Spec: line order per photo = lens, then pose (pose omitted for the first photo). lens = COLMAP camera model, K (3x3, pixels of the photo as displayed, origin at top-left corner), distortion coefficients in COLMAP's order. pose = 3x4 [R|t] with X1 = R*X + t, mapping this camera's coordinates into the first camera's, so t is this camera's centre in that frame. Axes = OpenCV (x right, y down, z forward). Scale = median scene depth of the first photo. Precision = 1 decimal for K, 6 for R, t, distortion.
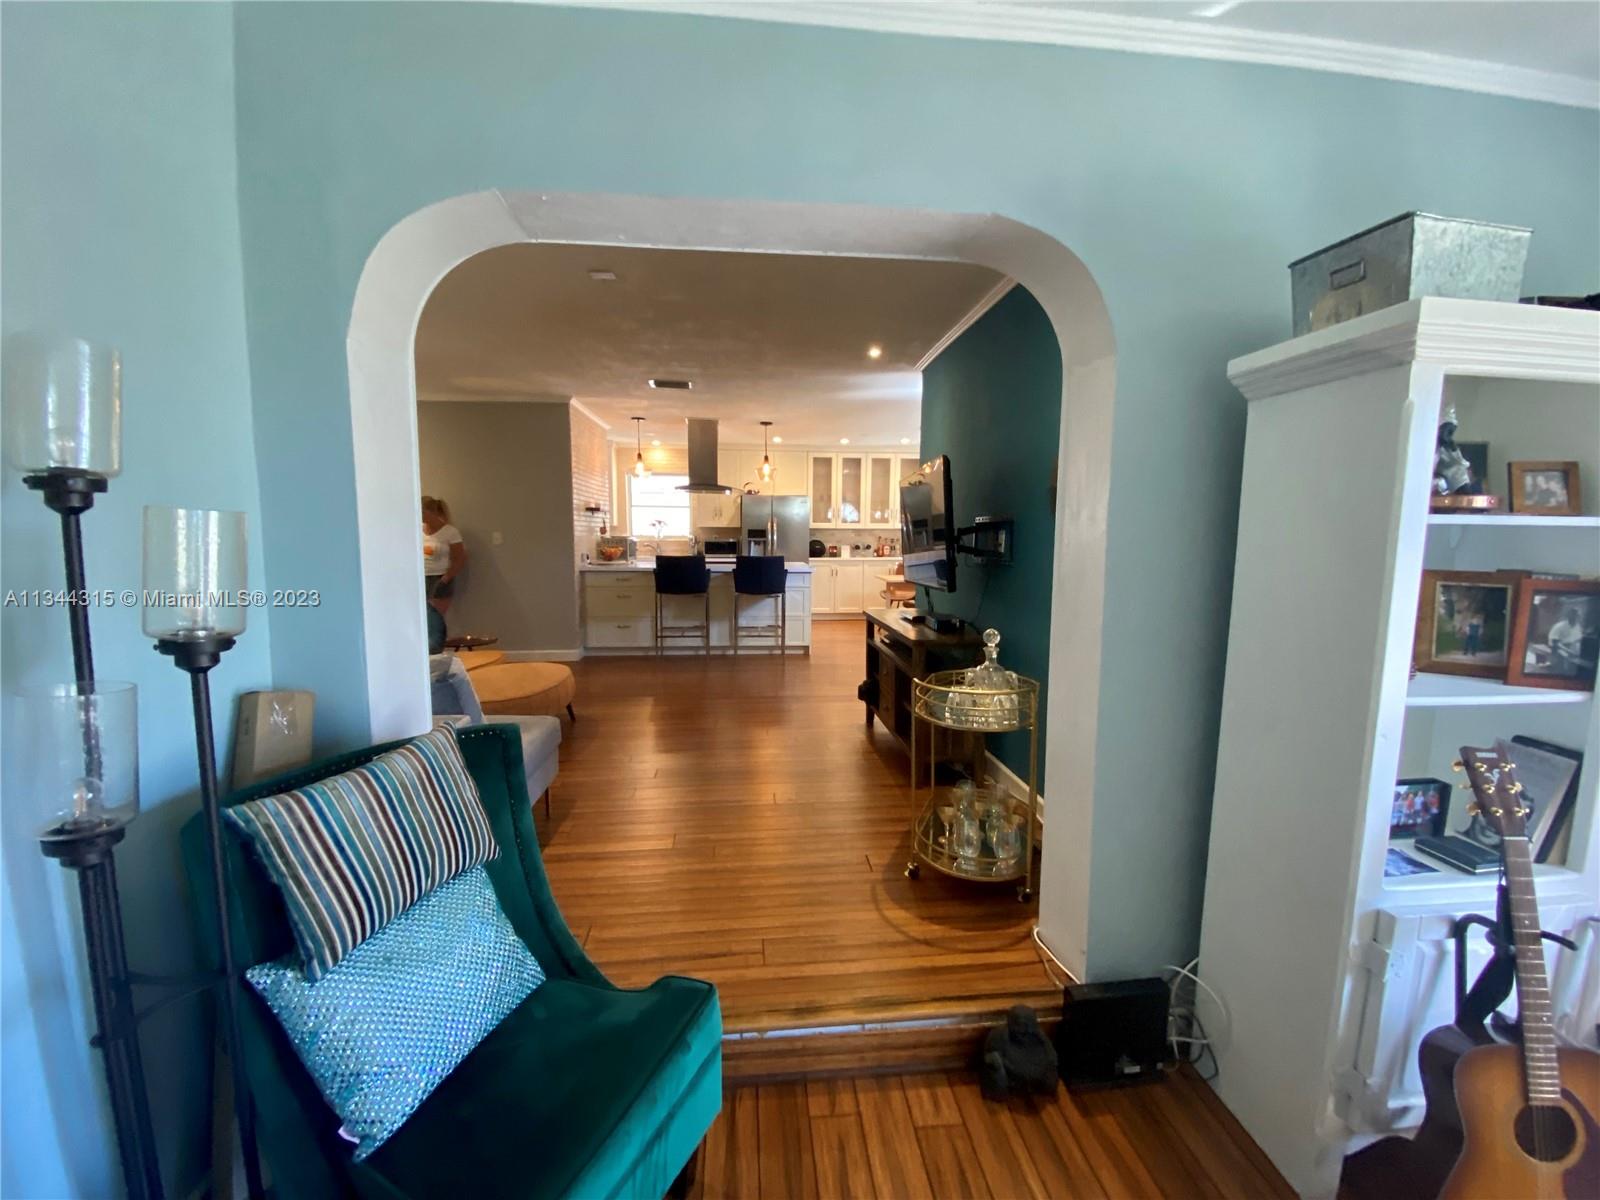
lens RADIAL K [[657.1, 0, 800.0], [0, 657.1, 600.0], [0, 0, 1]] dist [0.013525, -0.000012]
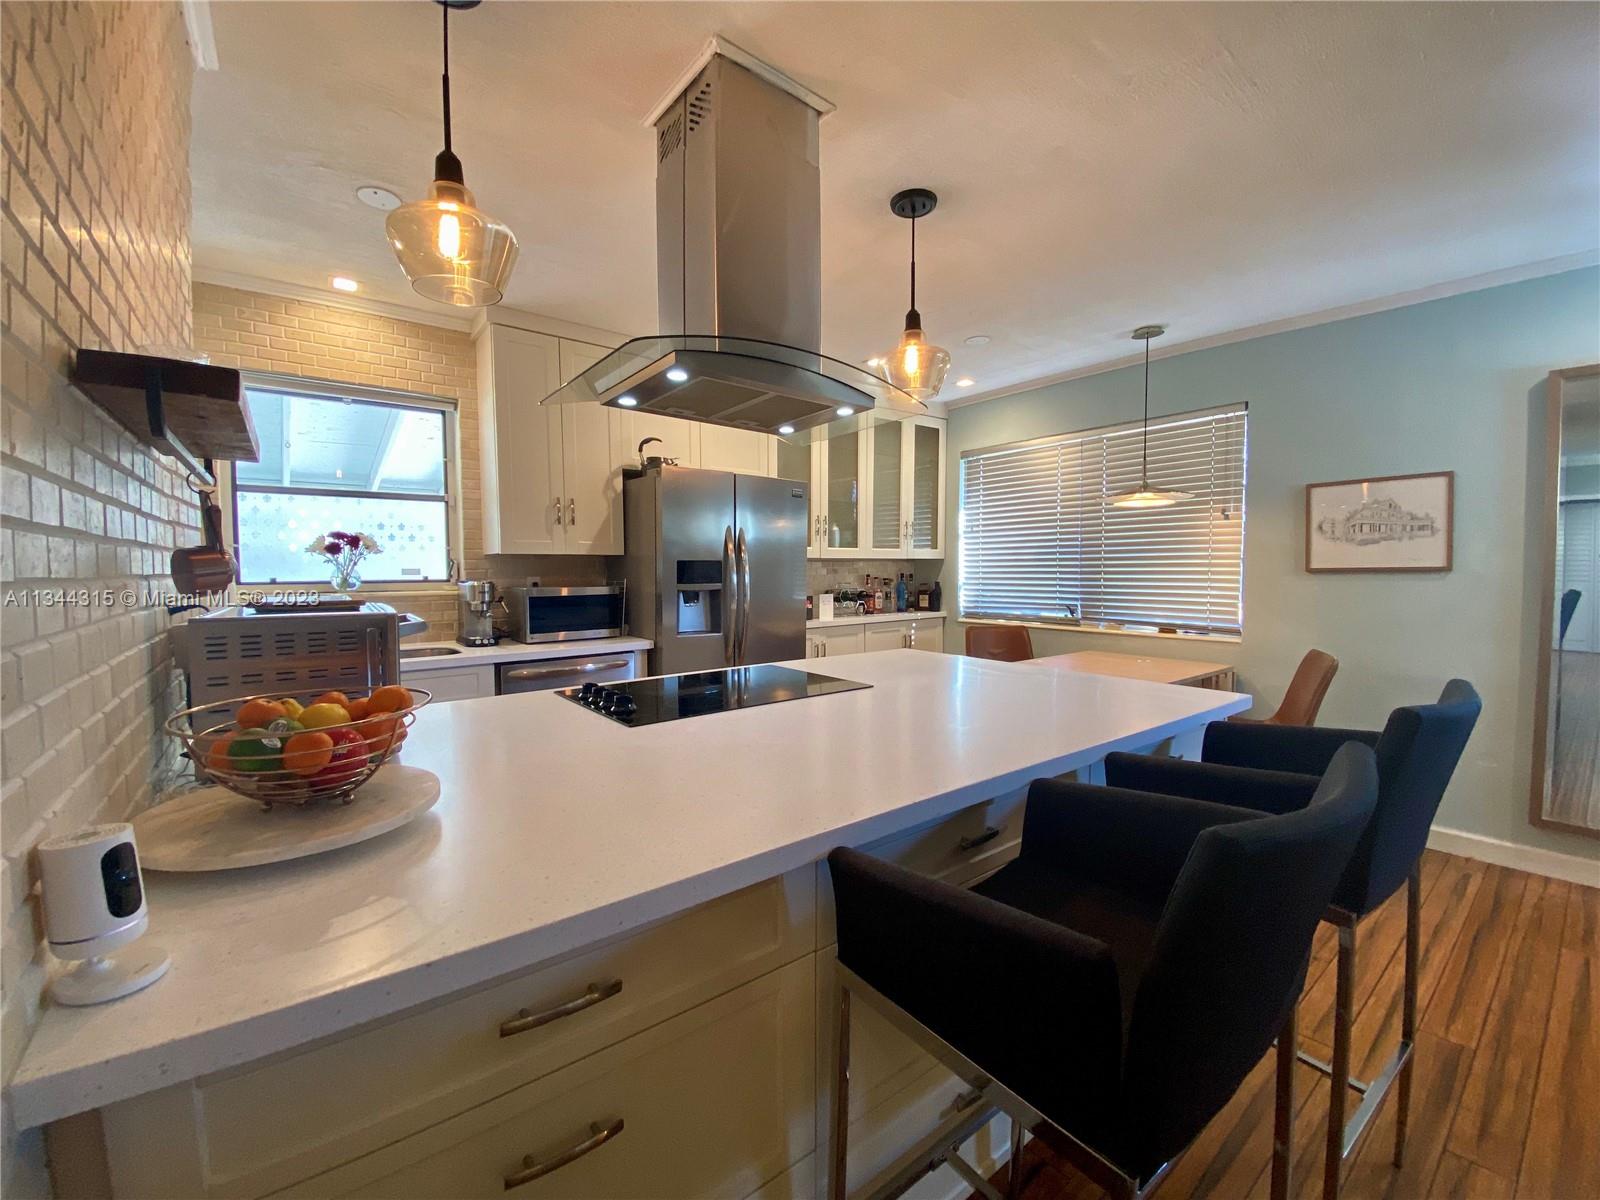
lens RADIAL K [[657.1, 0, 800.0], [0, 657.1, 600.0], [0, 0, 1]] dist [0.013525, -0.000012]
pose [[0.836455, -0.038494, 0.546682, -0.212456], [0.065901, 0.997357, -0.030604, -0.067526], [-0.544059, 0.061625, 0.836781, 0.635036]]
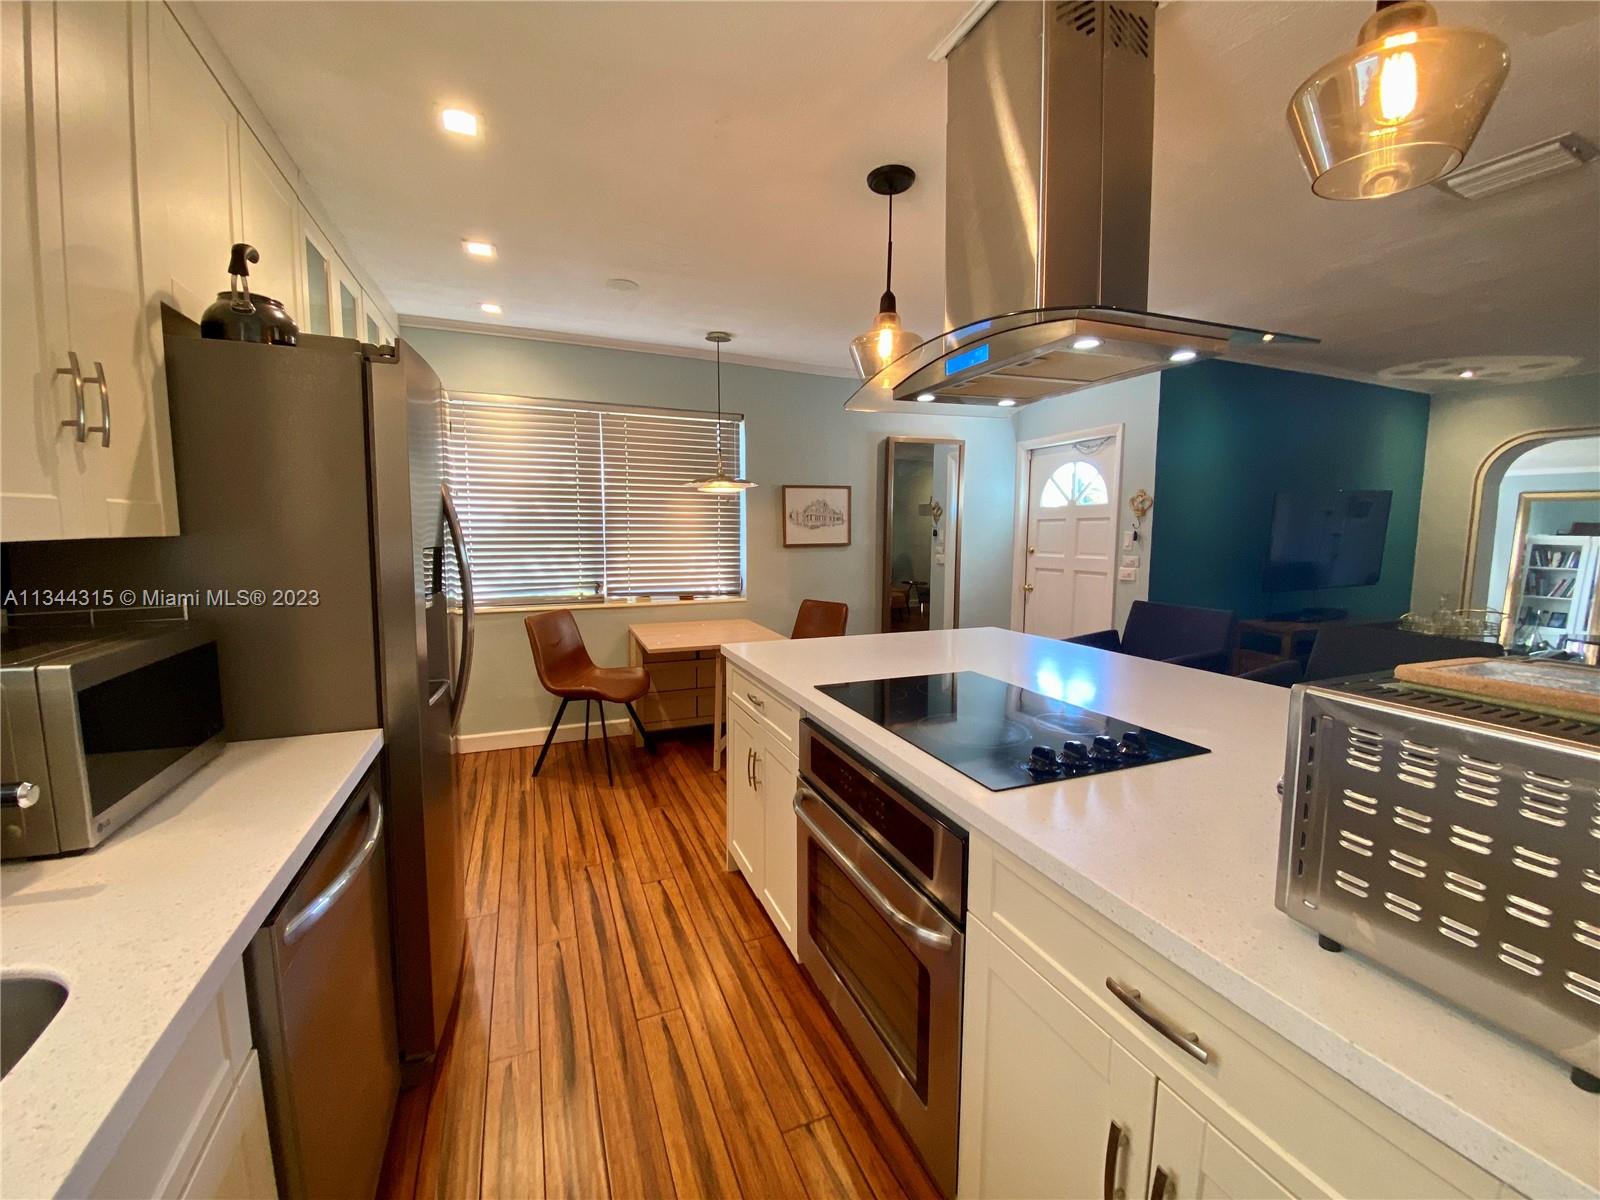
lens RADIAL K [[649.6, 0, 800.0], [0, 649.6, 600.0], [0, 0, 1]] dist [0.000287, -0.000141]
pose [[-0.299750, -0.111709, 0.947455, -0.265516], [0.088986, 0.985517, 0.144350, -0.105925], [-0.949859, 0.127579, -0.285468, 0.919549]]
